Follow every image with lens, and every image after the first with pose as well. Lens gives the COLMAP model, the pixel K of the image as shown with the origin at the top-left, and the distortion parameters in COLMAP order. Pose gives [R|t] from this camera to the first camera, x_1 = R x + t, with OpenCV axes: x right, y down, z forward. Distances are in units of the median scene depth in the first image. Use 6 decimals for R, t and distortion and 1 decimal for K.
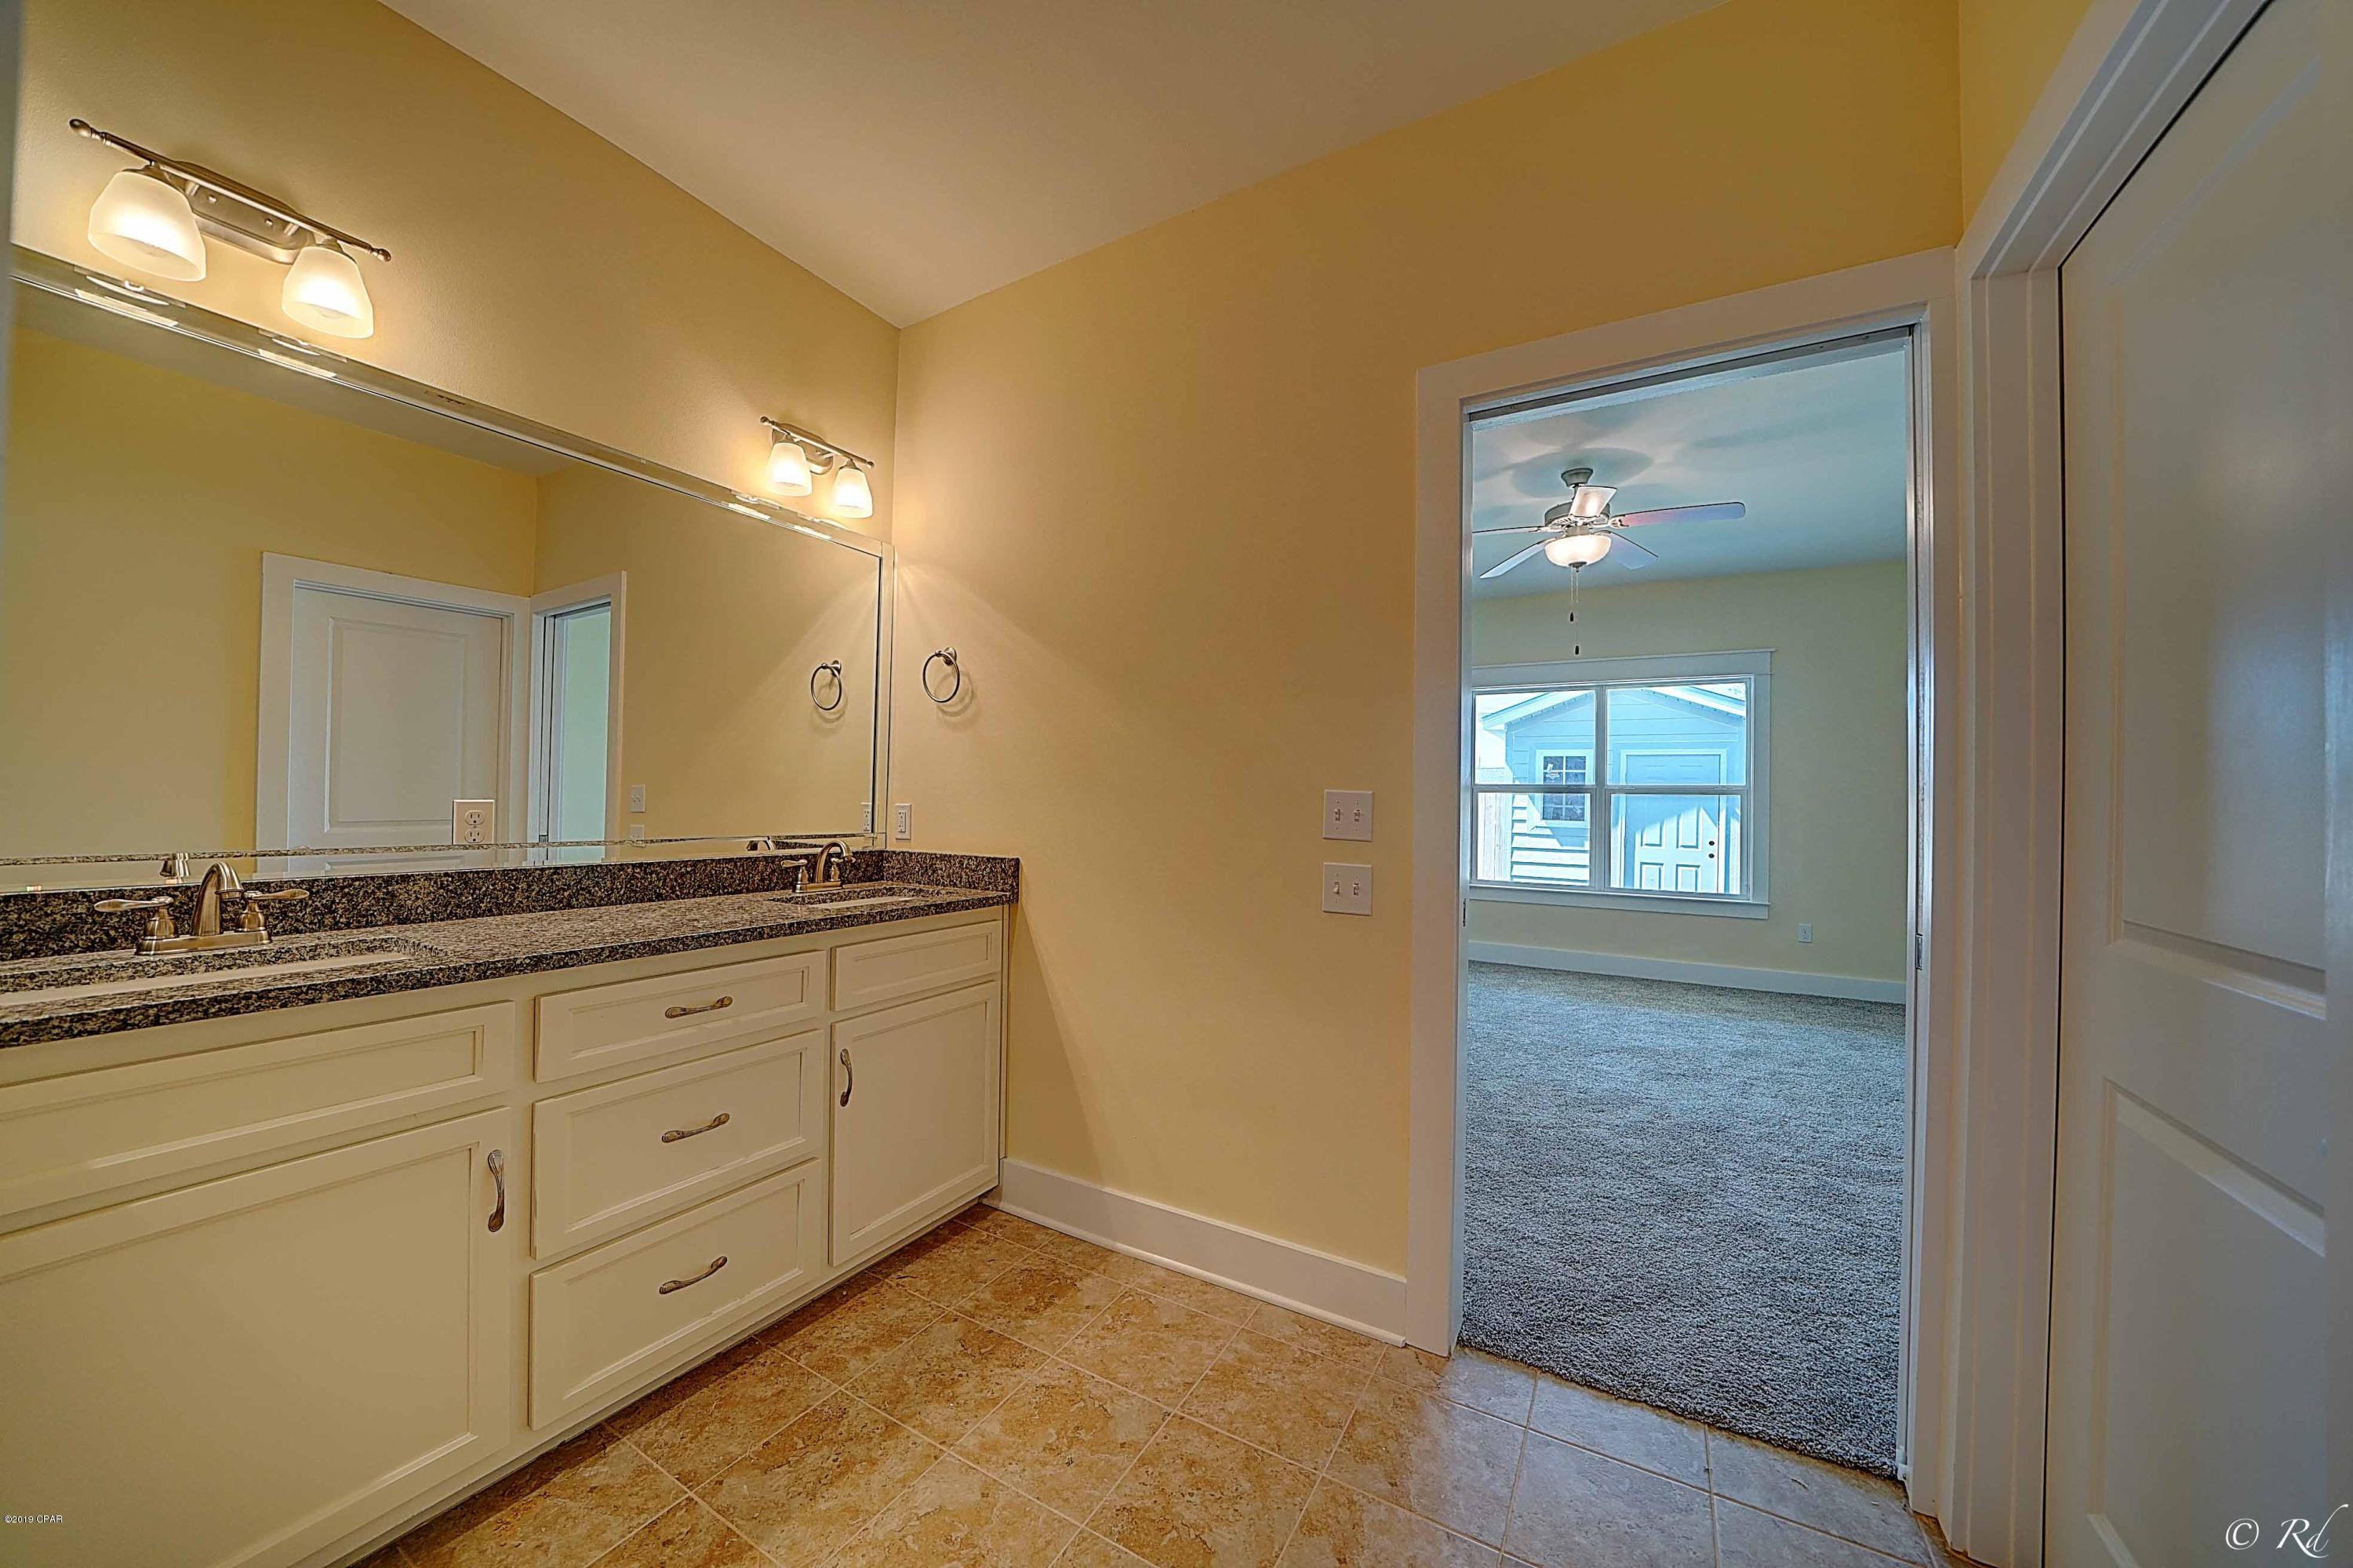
lens RADIAL K [[816.4, 0, 1172.5], [0, 816.4, 791.5], [0, 0, 1]] dist [-0.024533, 0.002561]
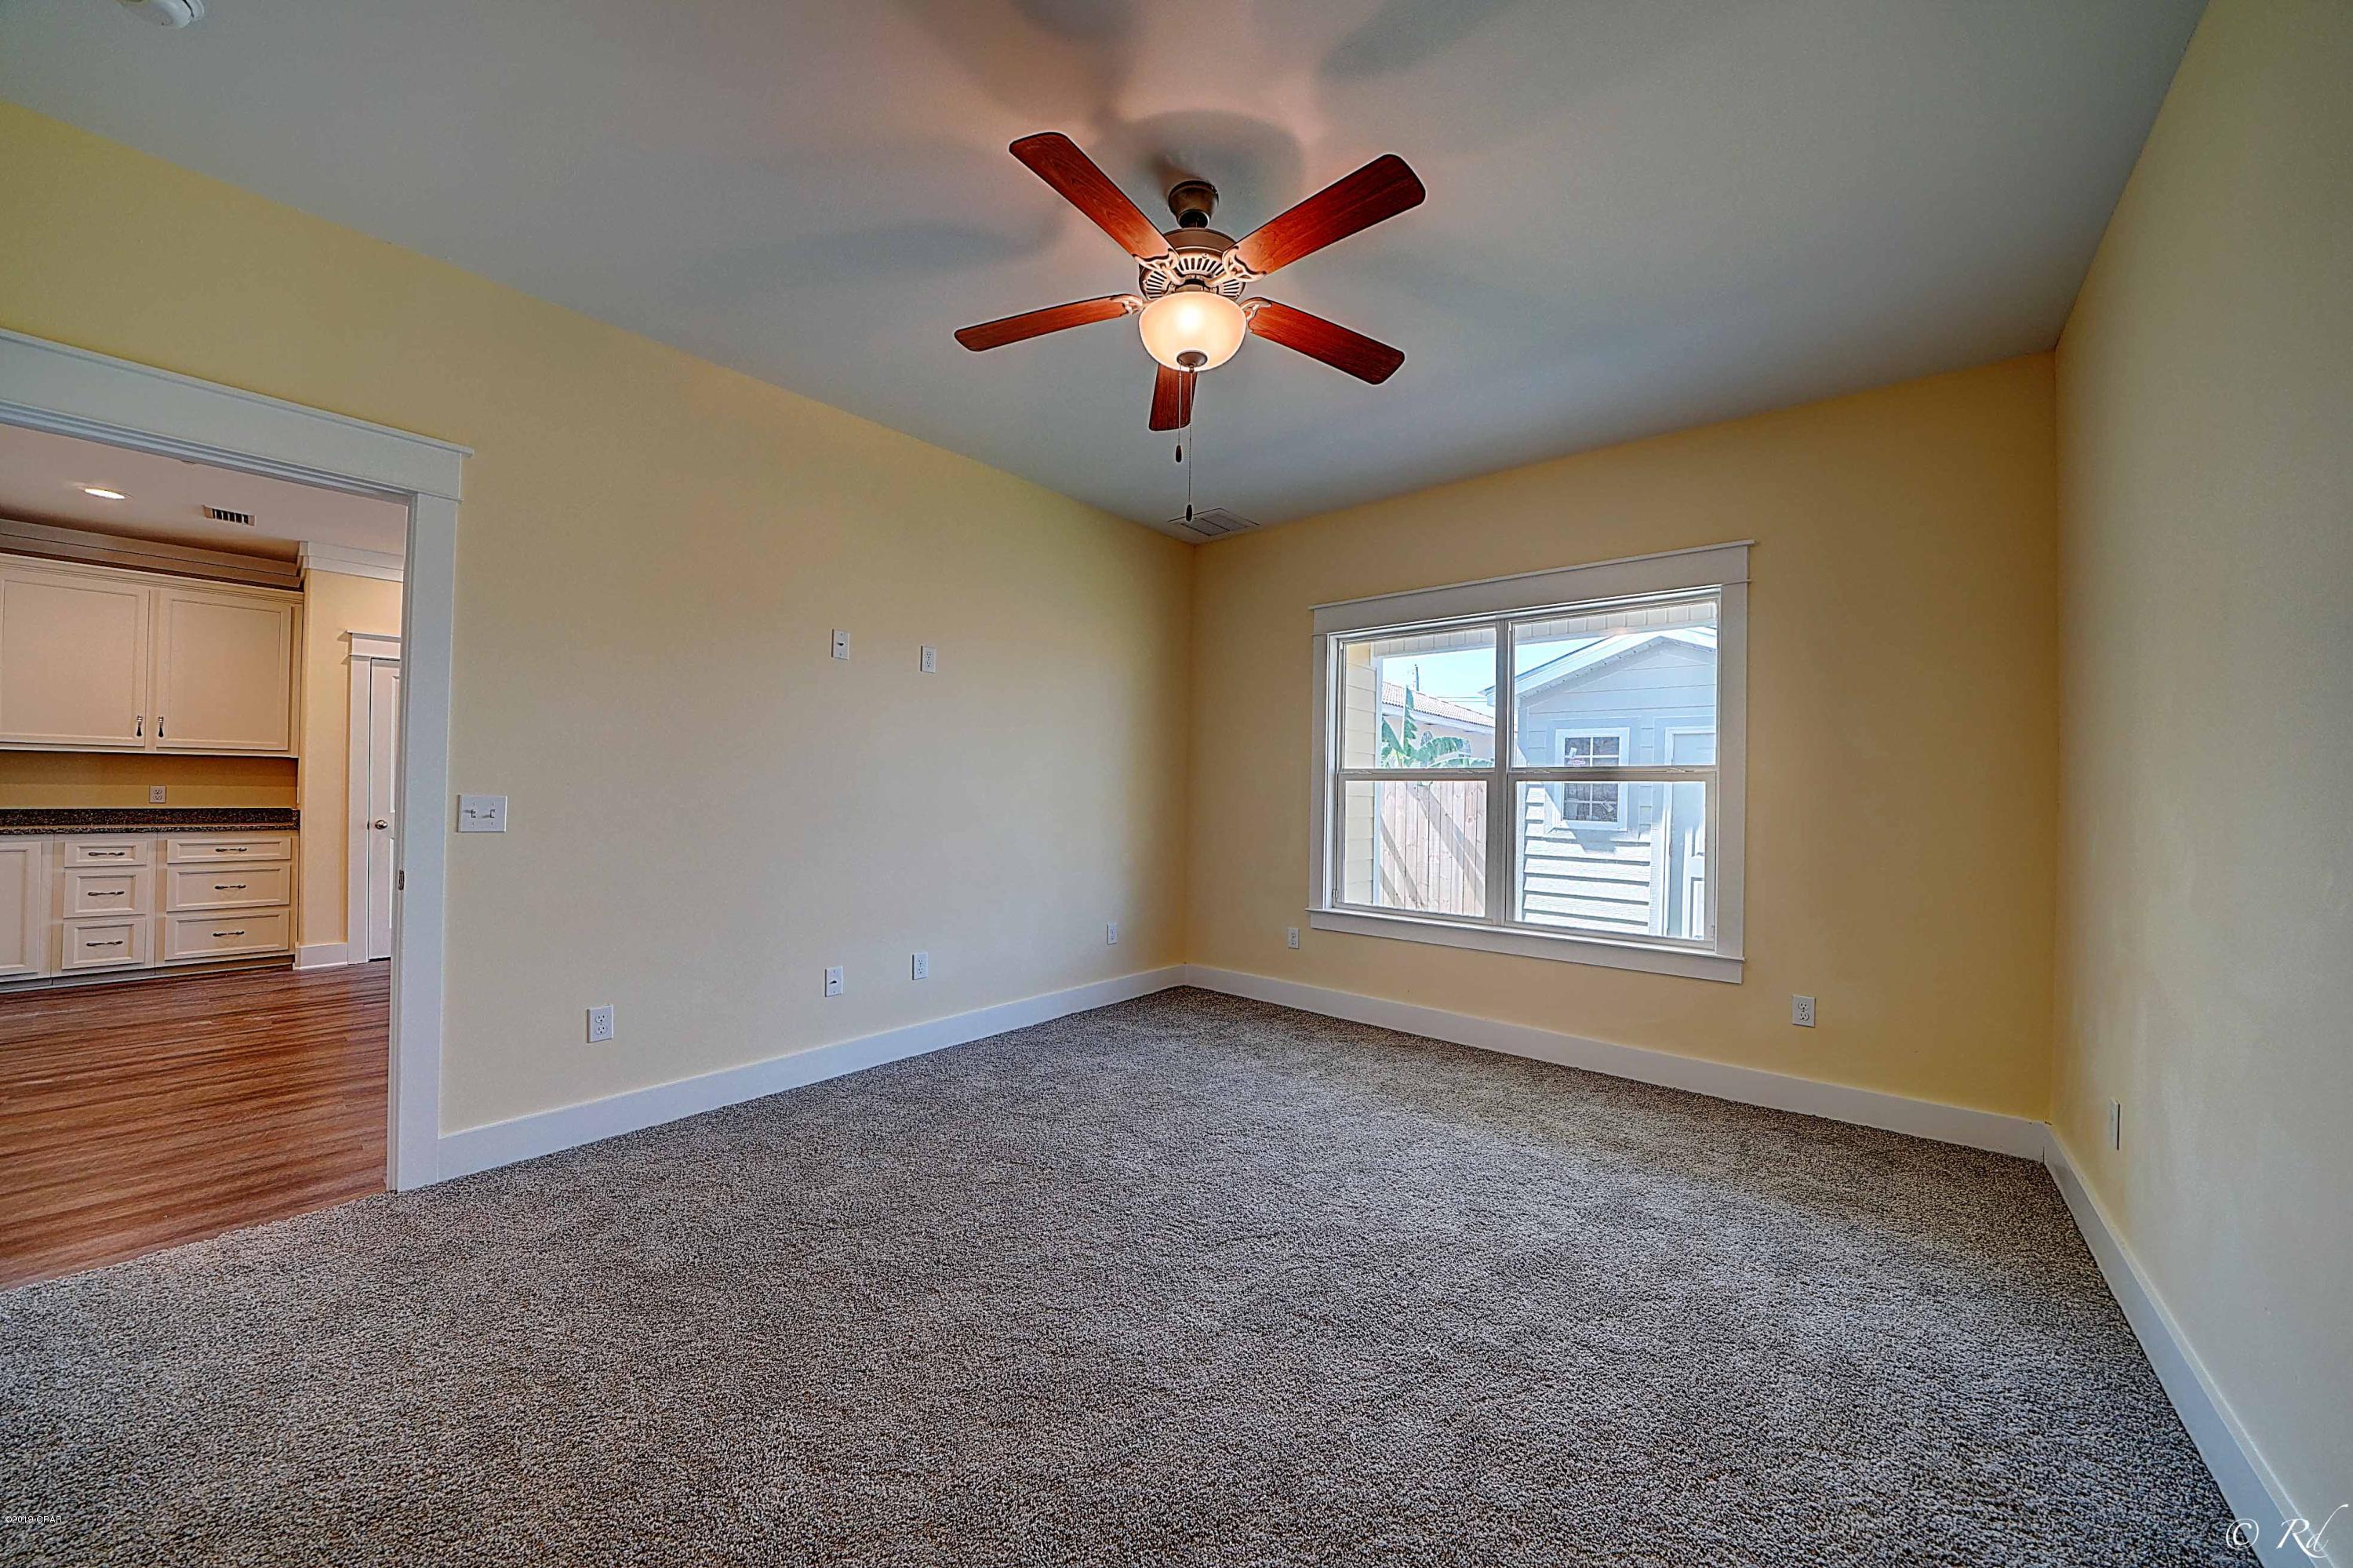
lens RADIAL K [[816.4, 0, 1172.5], [0, 816.4, 791.5], [0, 0, 1]] dist [-0.024533, 0.002561]
pose [[0.984605, -0.003855, -0.174750, 0.304380], [0.004047, 0.999992, 0.000742, 0.007991], [0.174746, -0.001438, 0.984613, 0.234679]]
